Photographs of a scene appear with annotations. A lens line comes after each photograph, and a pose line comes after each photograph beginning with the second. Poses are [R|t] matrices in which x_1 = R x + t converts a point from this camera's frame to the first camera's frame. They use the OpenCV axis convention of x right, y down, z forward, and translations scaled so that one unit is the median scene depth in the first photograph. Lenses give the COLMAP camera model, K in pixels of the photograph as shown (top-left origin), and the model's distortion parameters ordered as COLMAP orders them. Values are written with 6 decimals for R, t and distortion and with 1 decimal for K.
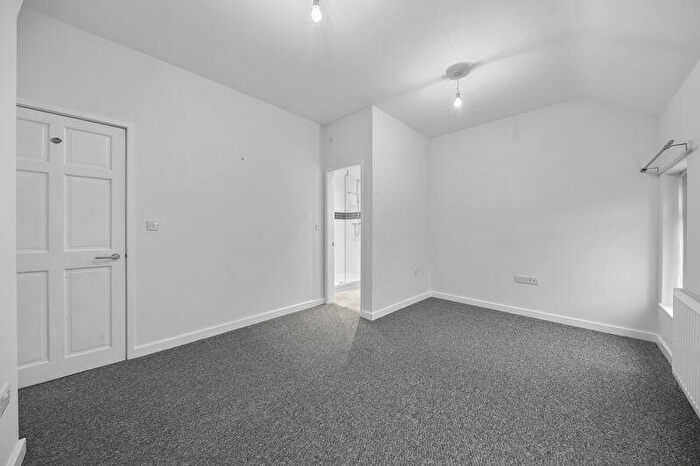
lens RADIAL K [[226.6, 0, 351.3], [0, 226.6, 229.6], [0, 0, 1]] dist [-0.000176, -0.000017]
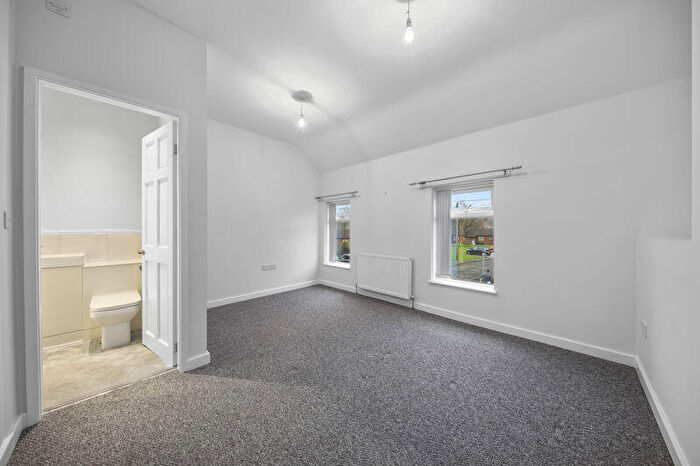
lens RADIAL K [[226.6, 0, 351.3], [0, 226.6, 229.6], [0, 0, 1]] dist [-0.000176, -0.000017]
pose [[0.024038, -0.010471, 0.999656, -0.672438], [0.002144, 0.999943, 0.010422, -0.005224], [-0.999709, 0.001893, 0.024059, 0.657779]]
